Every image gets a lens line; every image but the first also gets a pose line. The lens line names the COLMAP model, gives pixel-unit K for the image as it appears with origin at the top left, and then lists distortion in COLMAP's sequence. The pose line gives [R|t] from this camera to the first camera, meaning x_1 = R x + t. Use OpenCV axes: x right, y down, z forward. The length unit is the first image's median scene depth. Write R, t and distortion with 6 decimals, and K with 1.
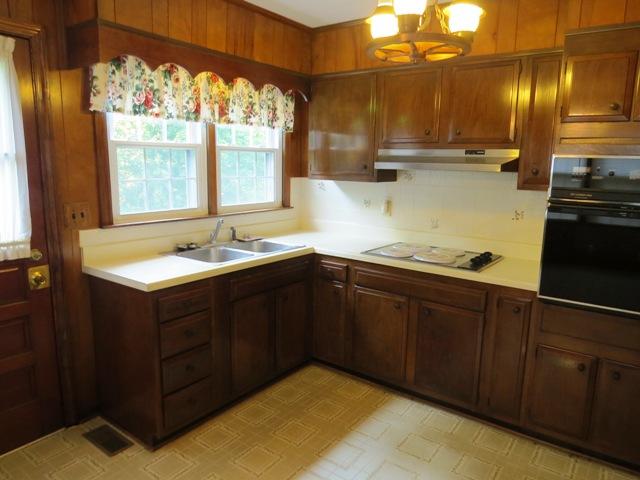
lens RADIAL K [[453.7, 0, 320.0], [0, 453.7, 241.4], [0, 0, 1]] dist [-0.027833, 0.013374]
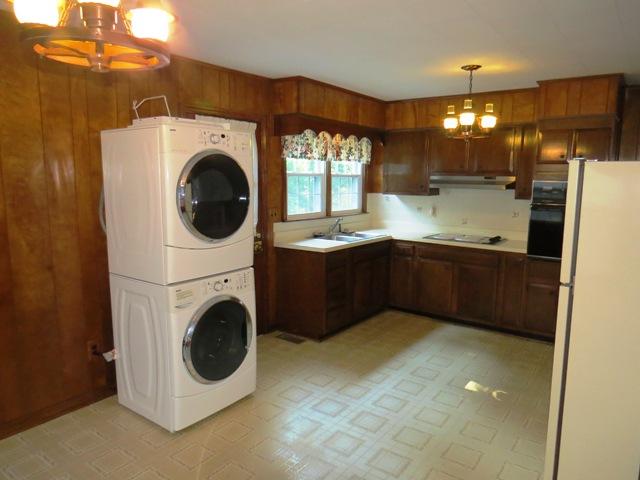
lens RADIAL K [[453.7, 0, 316.8], [0, 453.7, 239.6], [0, 0, 1]] dist [-0.027833, 0.013374]
pose [[0.999947, -0.006268, -0.008225, -0.303551], [0.005959, 0.999295, -0.037070, 0.097853], [0.008452, 0.037019, 0.999279, -0.718061]]
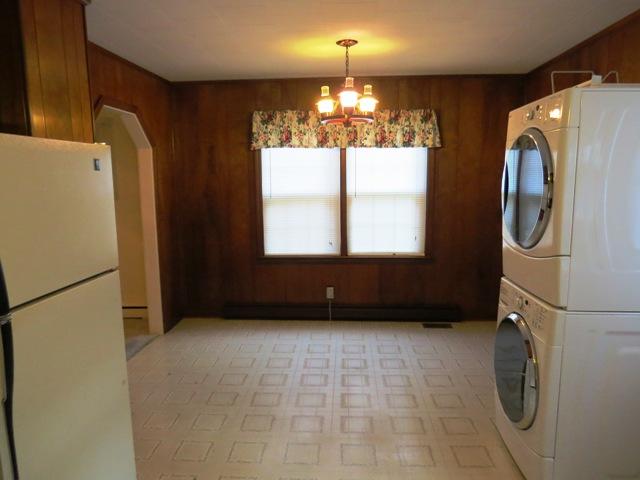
lens RADIAL K [[453.7, 0, 320.7], [0, 453.7, 235.8], [0, 0, 1]] dist [-0.027833, 0.013374]
pose [[-0.835110, 0.064697, -0.546265, 0.193553], [-0.102606, 0.957310, 0.270241, -0.131326], [0.540428, 0.281731, -0.792821, 0.712138]]
